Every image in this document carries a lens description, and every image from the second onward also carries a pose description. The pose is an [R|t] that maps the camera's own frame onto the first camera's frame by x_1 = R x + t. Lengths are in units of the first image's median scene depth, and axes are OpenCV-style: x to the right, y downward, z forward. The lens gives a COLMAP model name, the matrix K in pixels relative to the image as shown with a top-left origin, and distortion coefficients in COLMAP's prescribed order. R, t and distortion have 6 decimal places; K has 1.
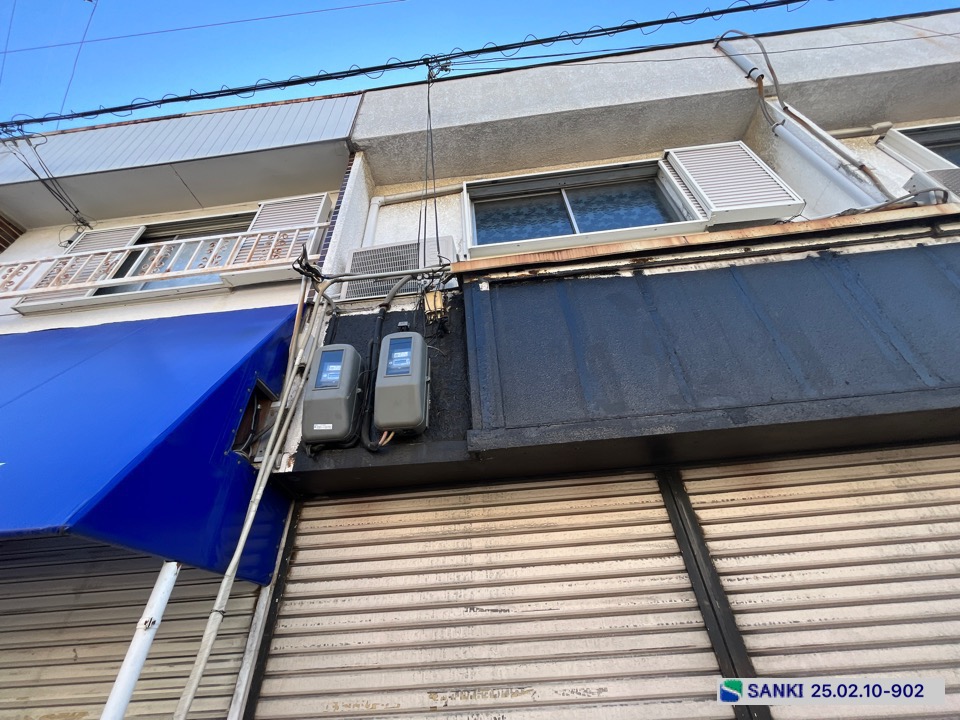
lens RADIAL K [[384.4, 0, 477.7], [0, 384.4, 359.4], [0, 0, 1]] dist [-0.003602, 0.000073]
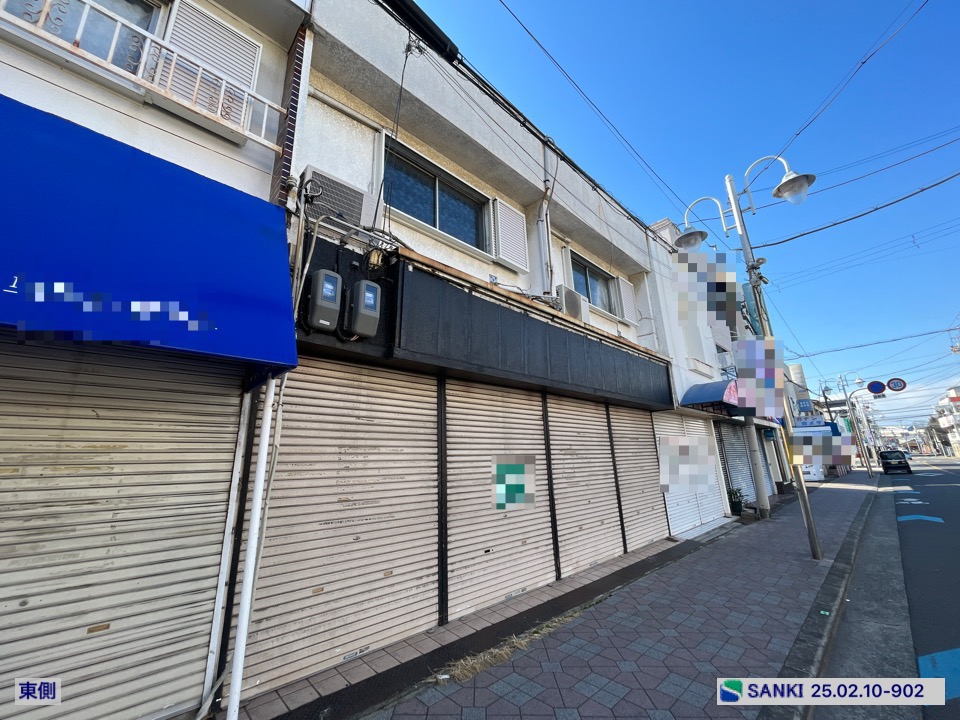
lens RADIAL K [[384.4, 0, 477.4], [0, 384.4, 359.4], [0, 0, 1]] dist [-0.003602, 0.000073]
pose [[0.652268, 0.230480, 0.722098, -1.073219], [-0.460762, 0.876998, 0.136283, -0.222903], [-0.601868, -0.421608, 0.678234, -0.653734]]
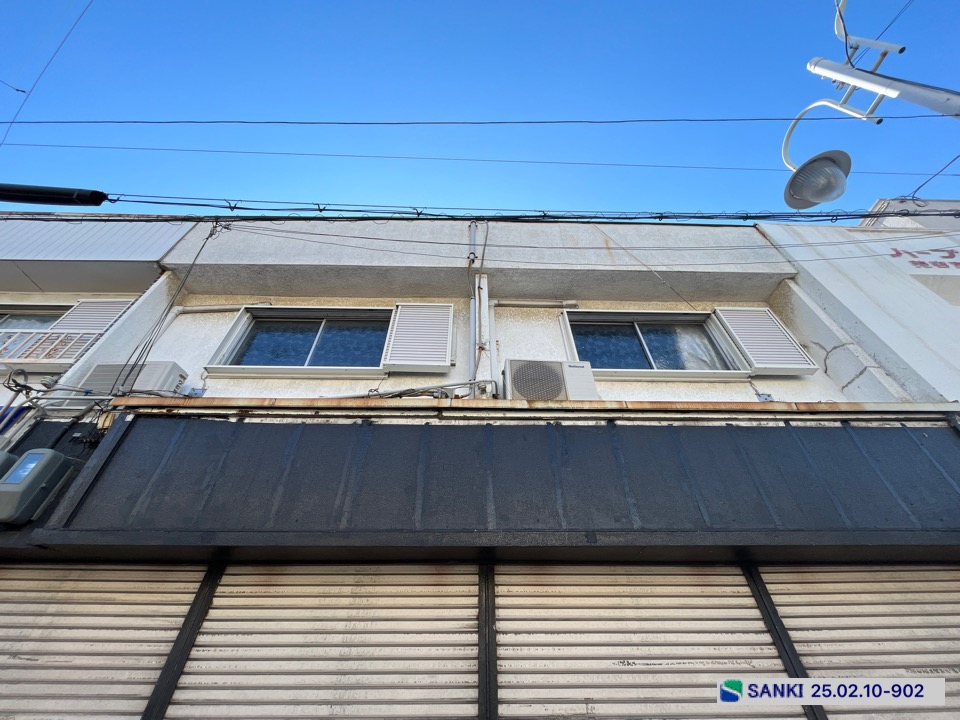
lens RADIAL K [[384.4, 0, 477.1], [0, 384.4, 359.5], [0, 0, 1]] dist [-0.003602, 0.000073]
pose [[0.991803, 0.116842, 0.051726, 1.306451], [-0.109903, 0.986531, -0.121151, -0.405172], [-0.065185, 0.114473, 0.991285, -0.570410]]
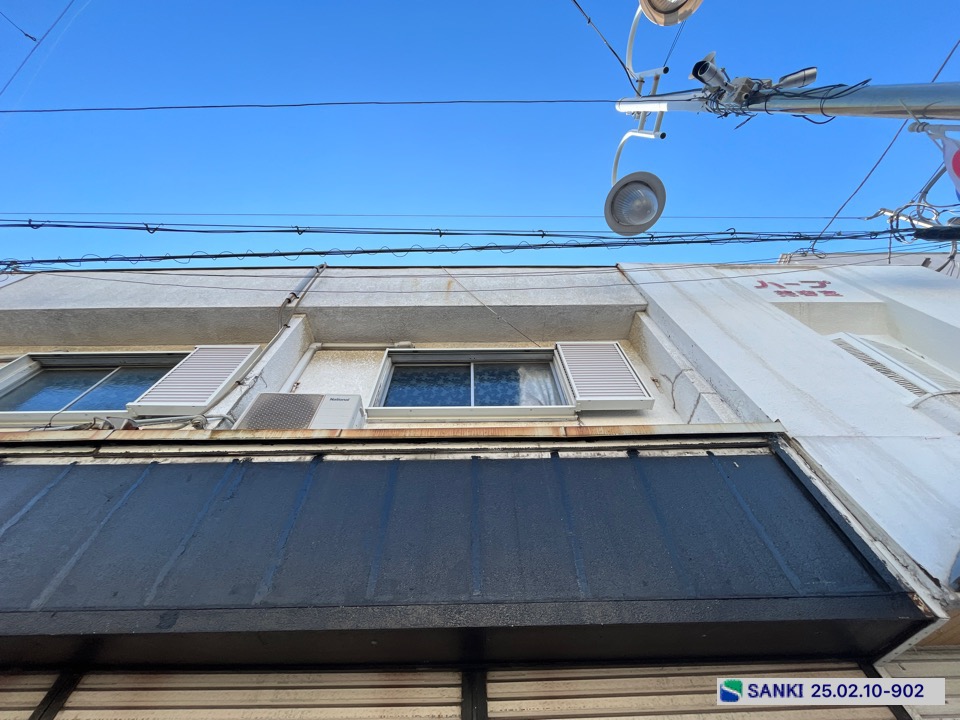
lens RADIAL K [[384.4, 0, 477.0], [0, 384.4, 359.4], [0, 0, 1]] dist [-0.003602, 0.000073]
pose [[0.994715, 0.100989, 0.018554, 2.427518], [-0.088506, 0.934903, -0.343690, -0.317371], [-0.052055, 0.340231, 0.938900, -0.266417]]
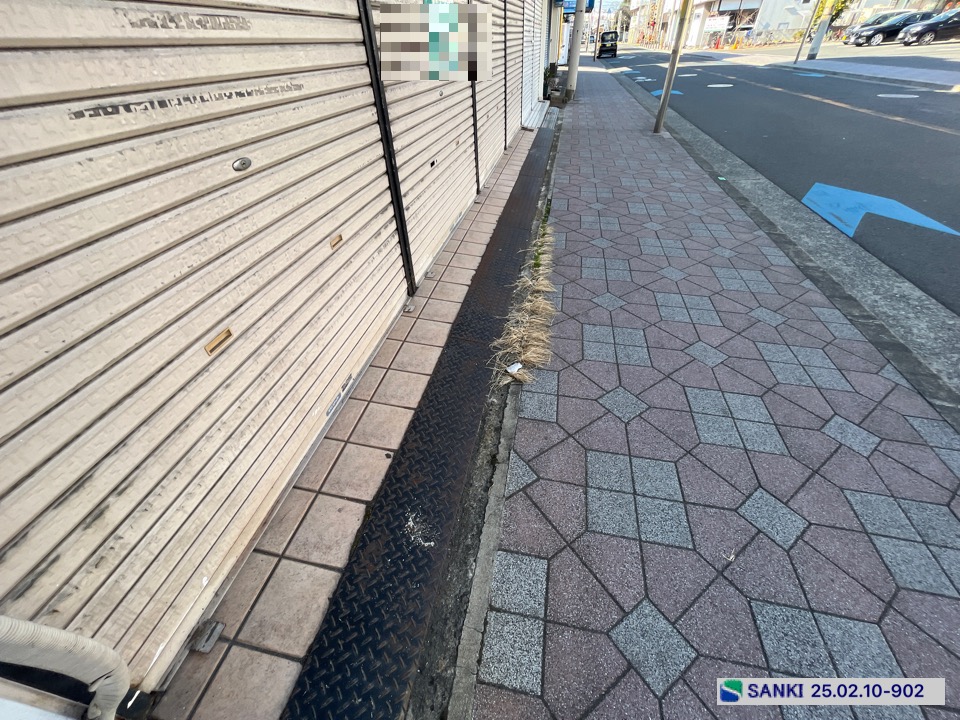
lens RADIAL K [[384.4, 0, 475.0], [0, 384.4, 360.3], [0, 0, 1]] dist [-0.003602, 0.000073]
pose [[0.106172, -0.595198, 0.796534, -0.510912], [-0.573233, 0.617913, 0.538134, 0.698333], [-0.812485, -0.513735, -0.275582, 0.281989]]
